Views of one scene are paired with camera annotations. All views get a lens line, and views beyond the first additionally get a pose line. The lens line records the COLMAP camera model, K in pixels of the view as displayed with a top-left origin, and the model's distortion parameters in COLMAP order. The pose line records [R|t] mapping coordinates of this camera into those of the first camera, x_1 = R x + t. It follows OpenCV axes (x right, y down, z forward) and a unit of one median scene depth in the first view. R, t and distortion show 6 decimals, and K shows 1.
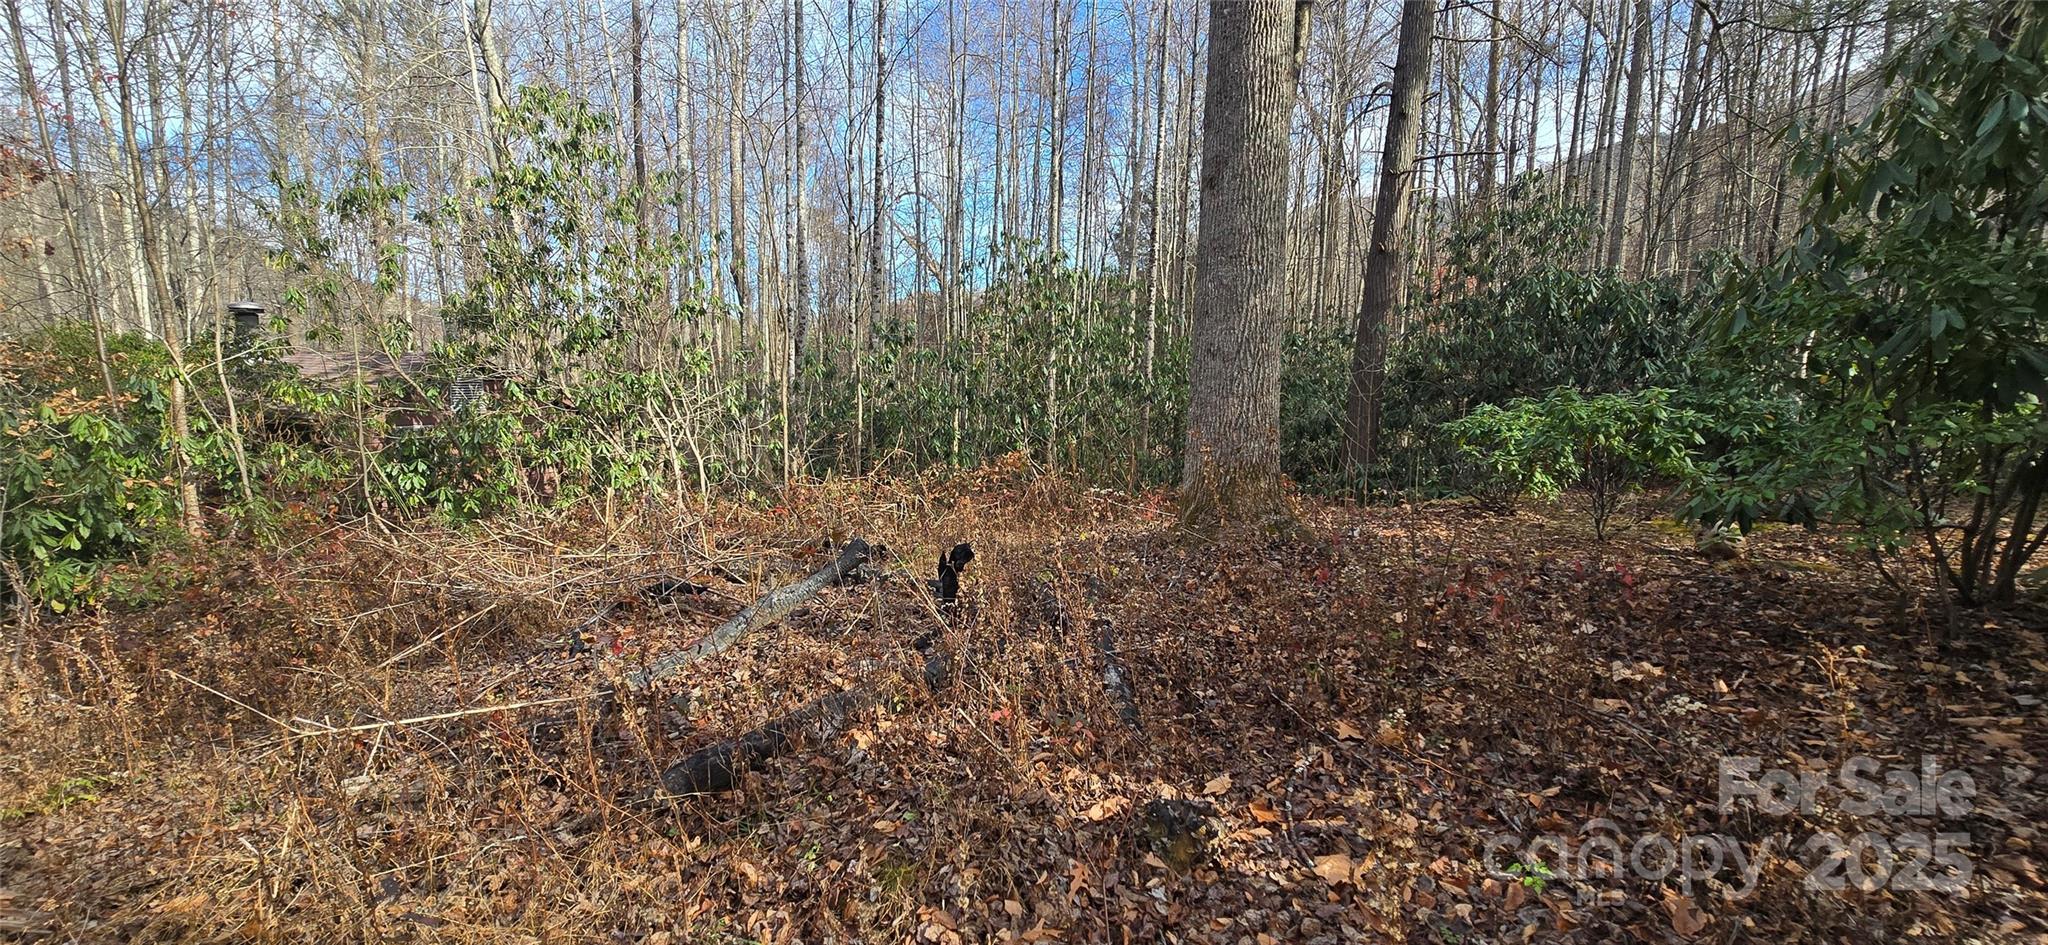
lens RADIAL K [[833.8, 0, 1024.0], [0, 833.8, 472.5], [0, 0, 1]] dist [-0.006510, 0.000512]
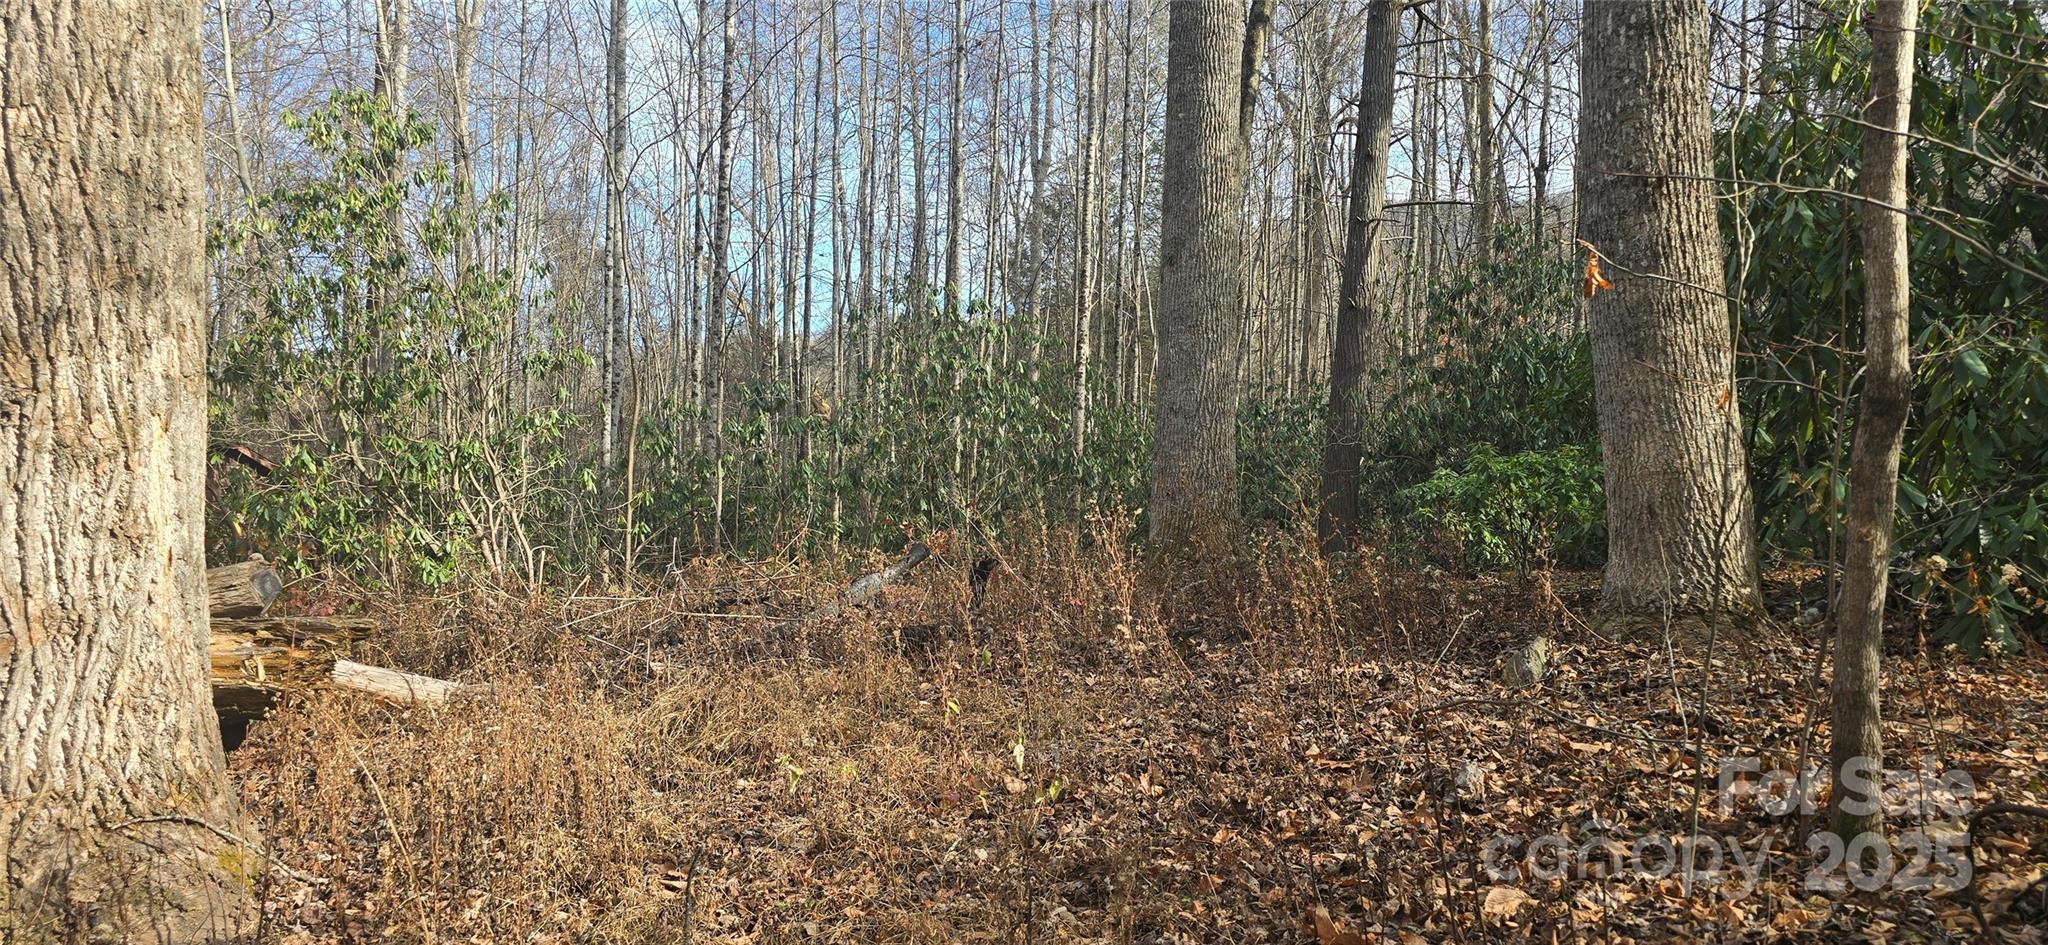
lens RADIAL K [[1247.5, 0, 1024.0], [0, 1247.5, 472.5], [0, 0, 1]] dist [0.057536, 0.000057]
pose [[0.992935, 0.002170, 0.118640, -0.064800], [0.010953, 0.993888, -0.109850, 0.044862], [-0.118153, 0.110373, 0.986842, -0.230472]]
